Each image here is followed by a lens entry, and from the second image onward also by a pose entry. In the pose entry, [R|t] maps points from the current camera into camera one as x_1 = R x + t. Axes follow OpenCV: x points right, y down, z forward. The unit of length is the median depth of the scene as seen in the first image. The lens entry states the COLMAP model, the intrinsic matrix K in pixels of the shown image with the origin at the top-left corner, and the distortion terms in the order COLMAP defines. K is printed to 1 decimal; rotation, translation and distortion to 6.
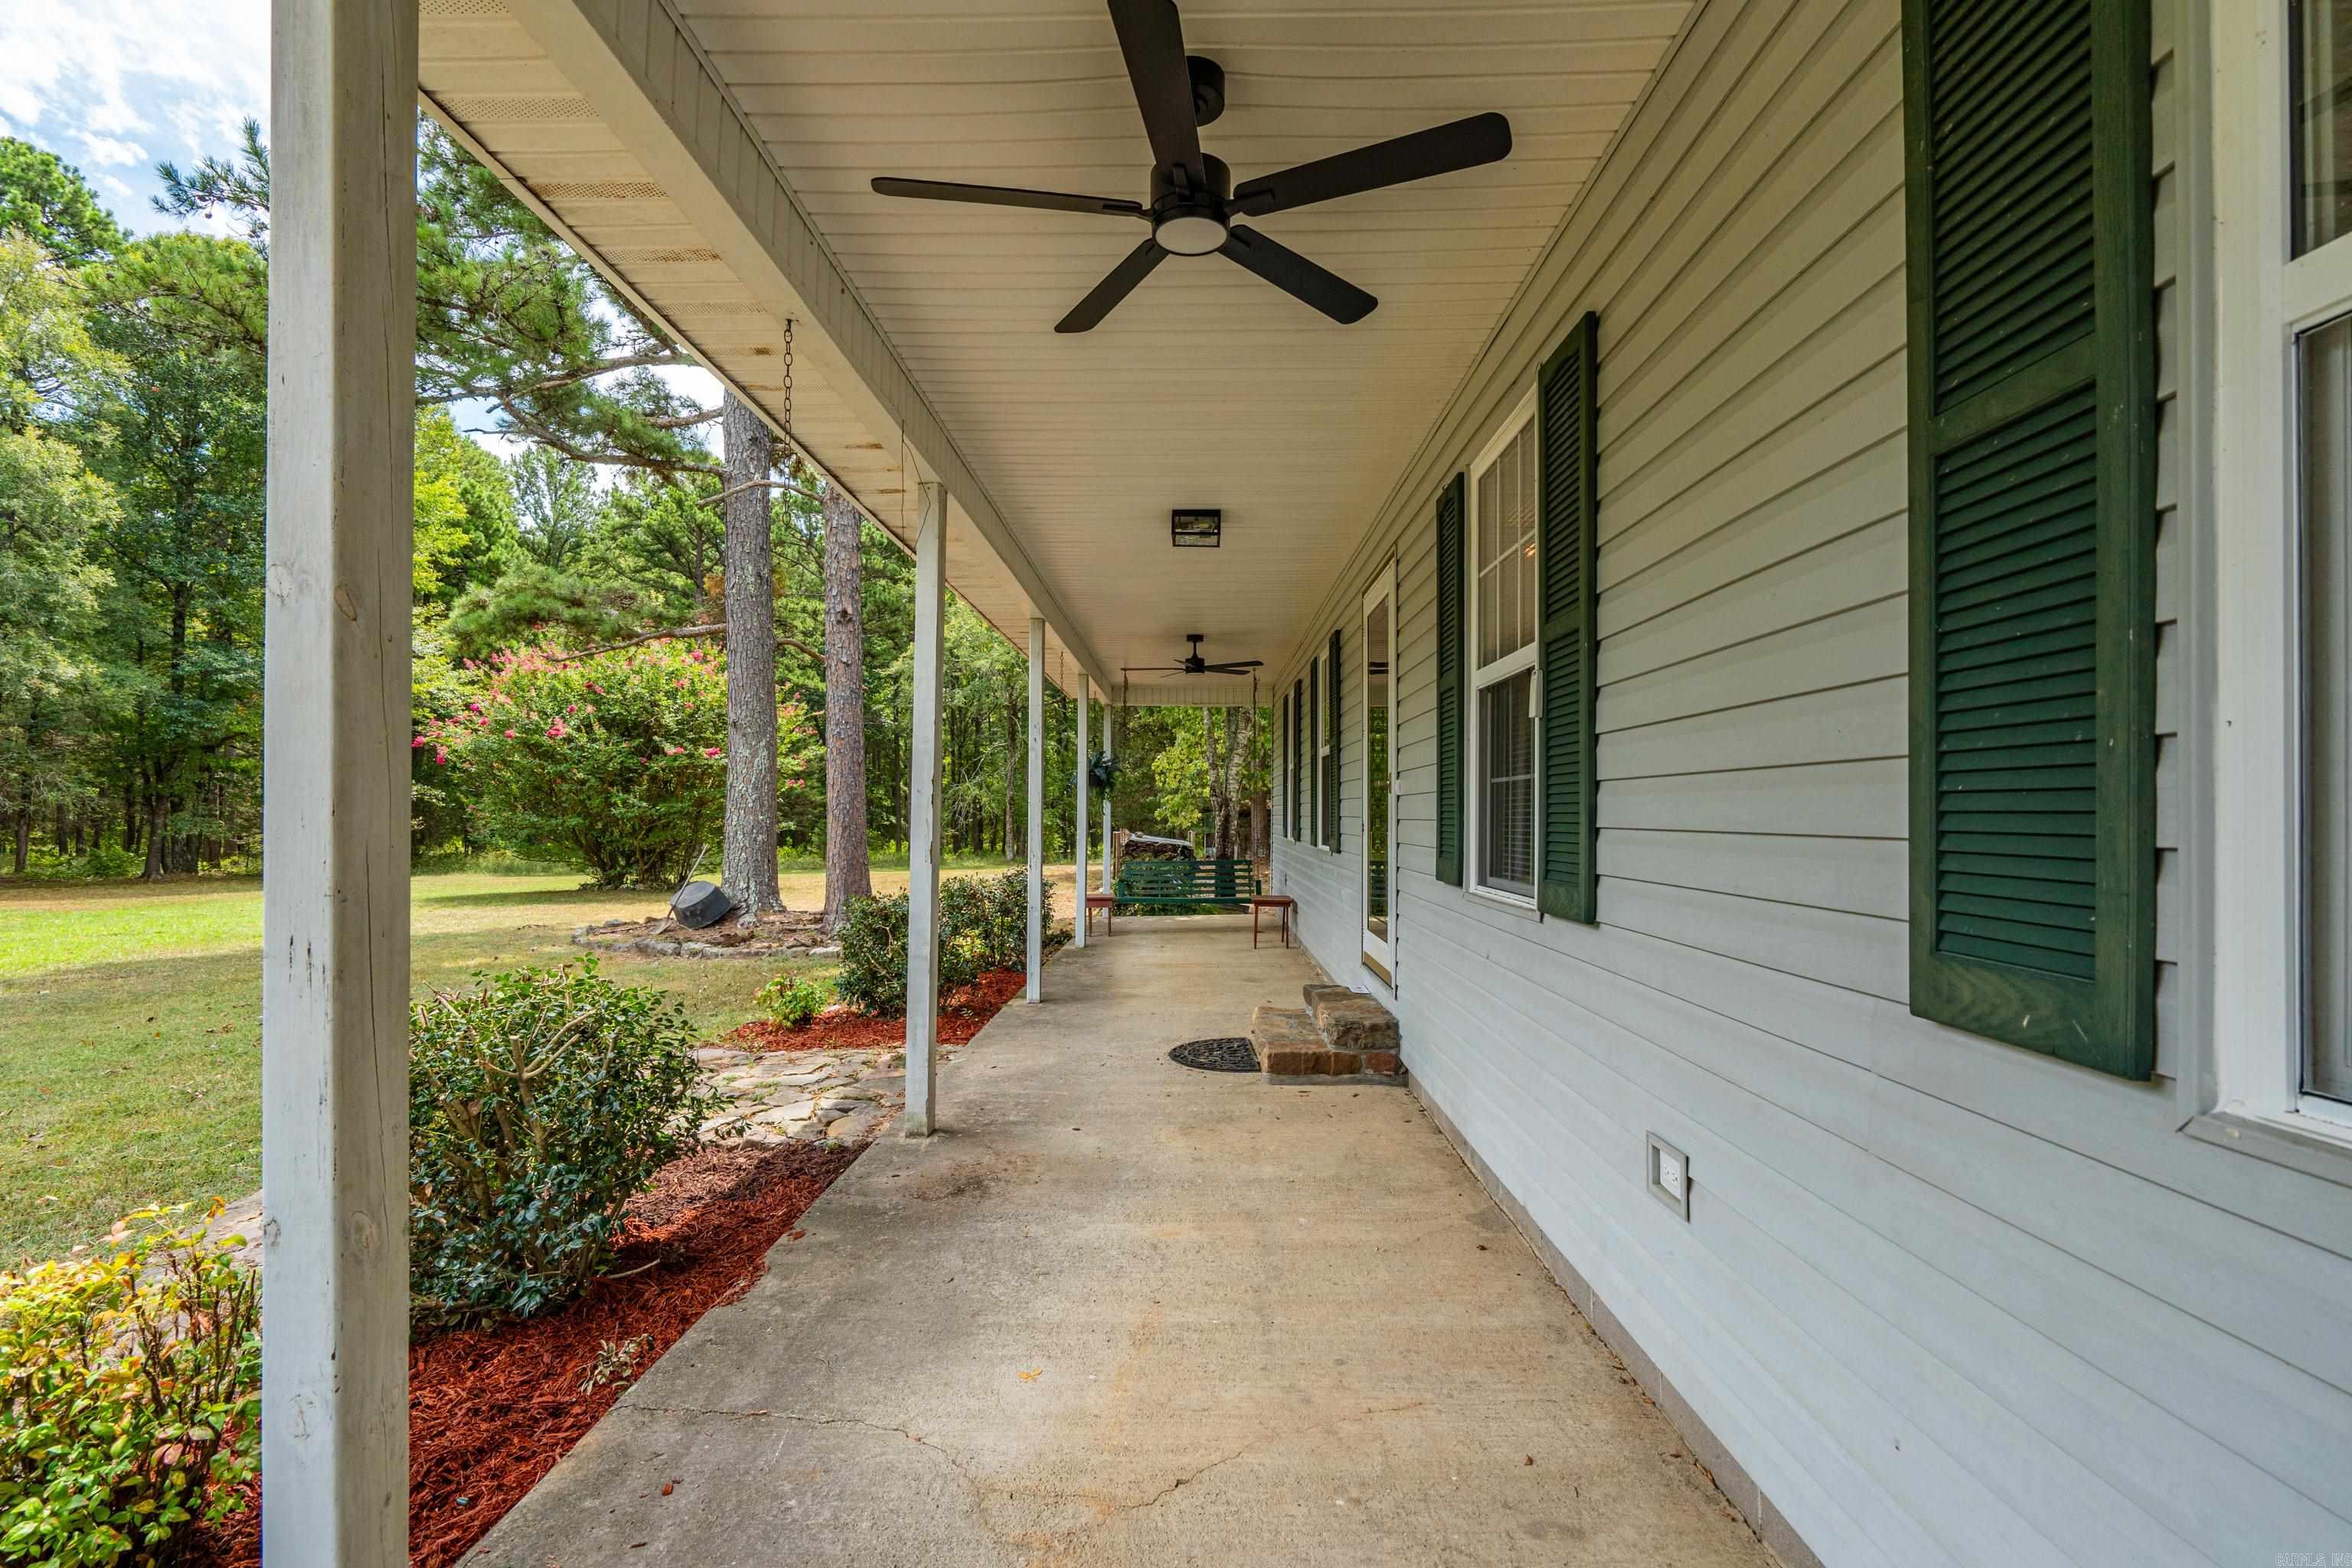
lens RADIAL K [[1094.2, 0, 1168.6], [0, 1094.2, 800.8], [0, 0, 1]] dist [-0.001233, 0.001558]
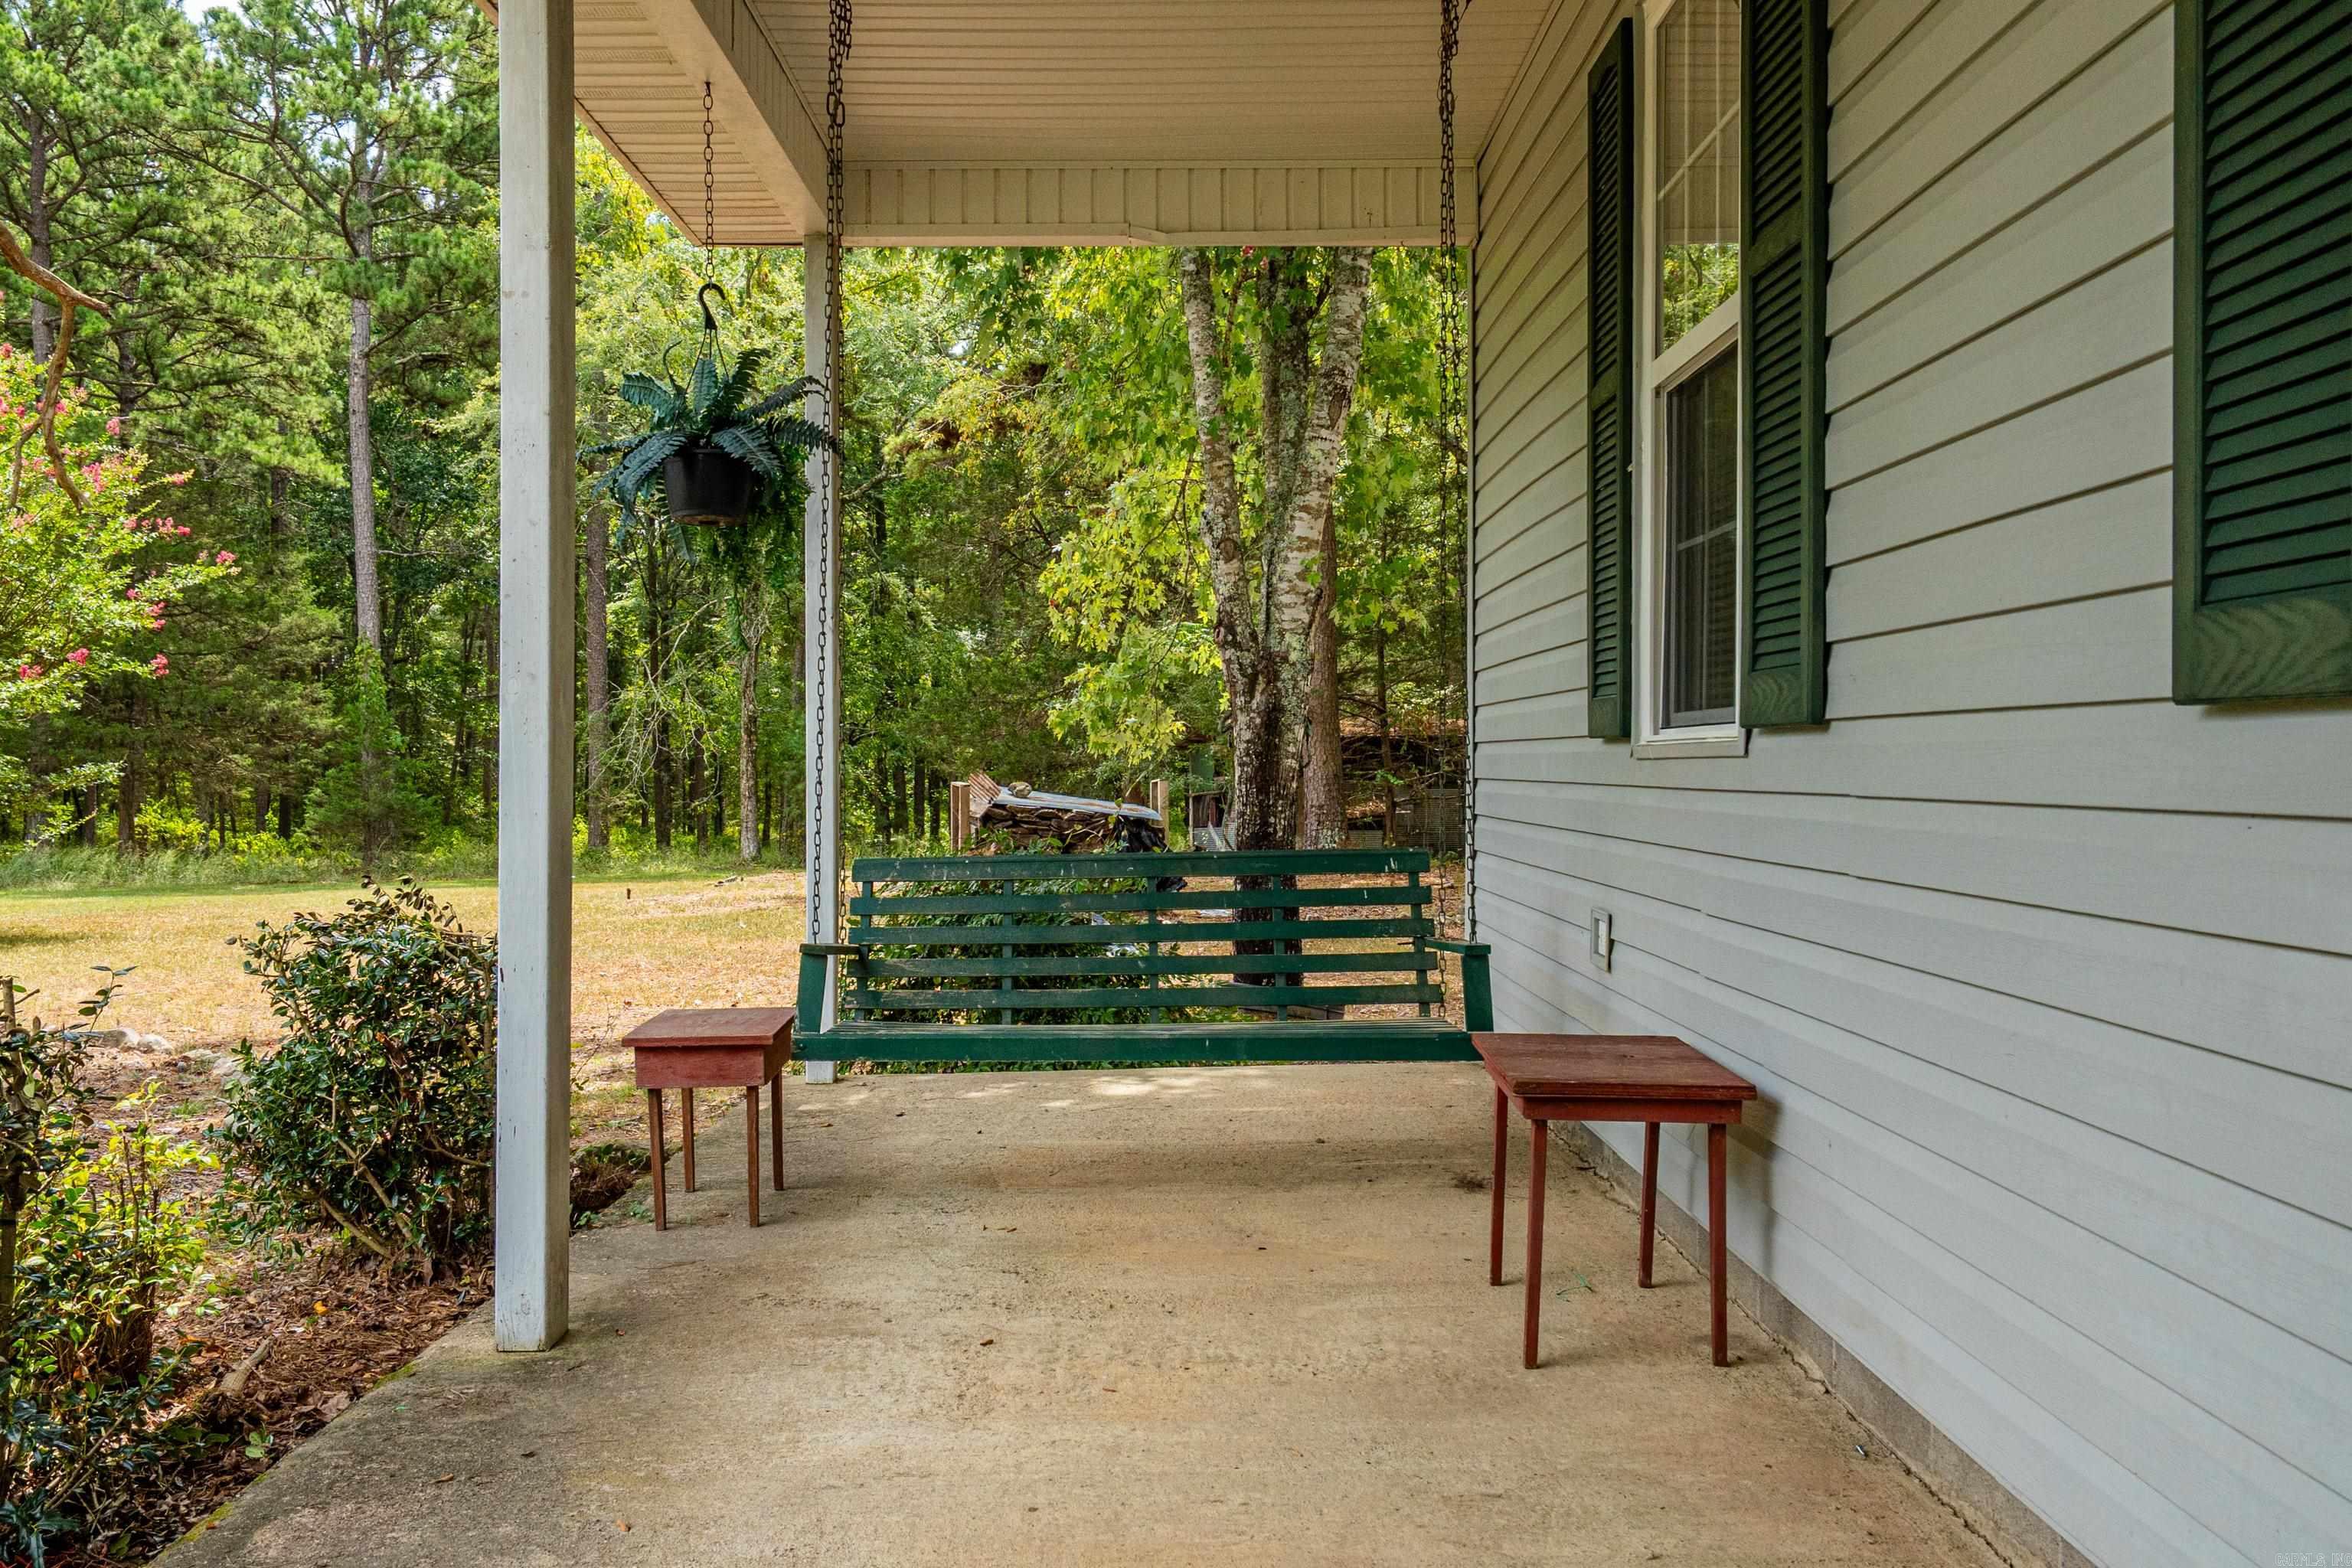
lens RADIAL K [[1895.8, 0, 1176.0], [0, 1895.8, 784.0], [0, 0, 1]] dist [0.000497, 0.000201]
pose [[0.999597, -0.005918, 0.027761, 0.012269], [0.005499, 0.999870, 0.015162, 0.027679], [-0.027847, -0.015003, 0.999500, 0.495804]]
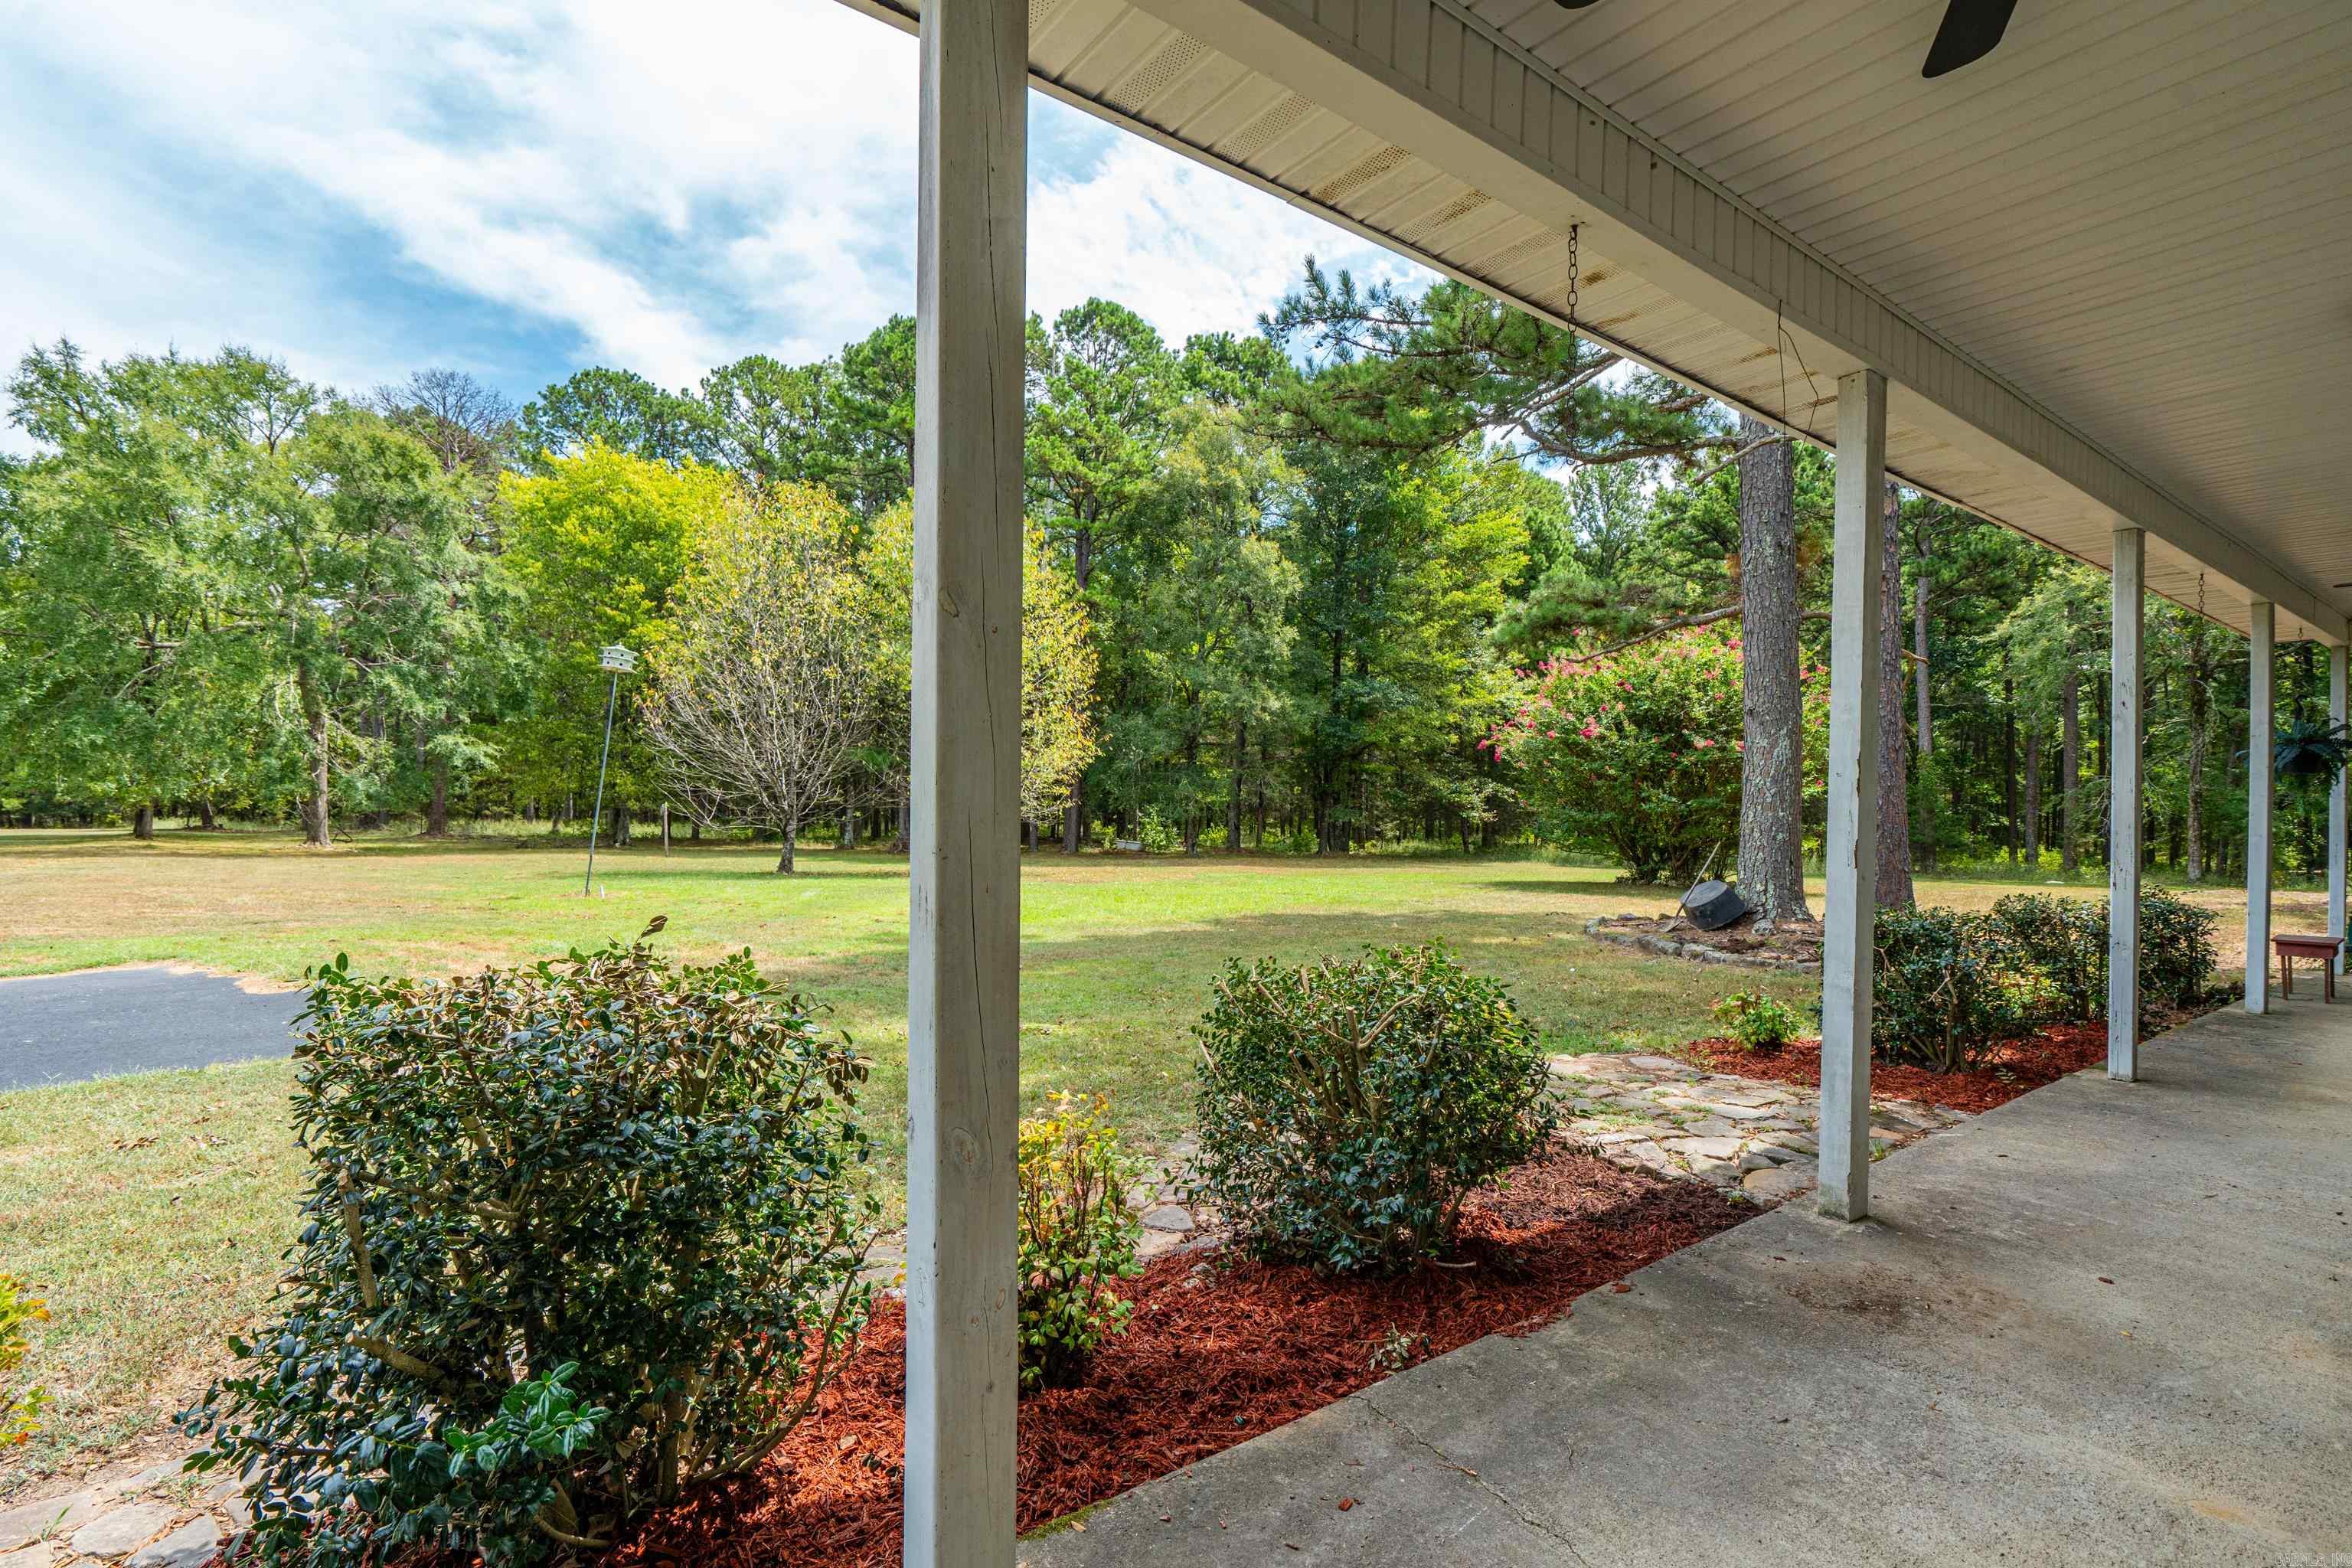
lens RADIAL K [[1094.2, 0, 1168.6], [0, 1094.2, 800.8], [0, 0, 1]] dist [-0.001233, 0.001558]
pose [[0.609491, 0.003364, -0.792786, 0.031902], [-0.001909, 0.999994, 0.002776, 0.002860], [0.792791, -0.000179, 0.609494, 0.048860]]
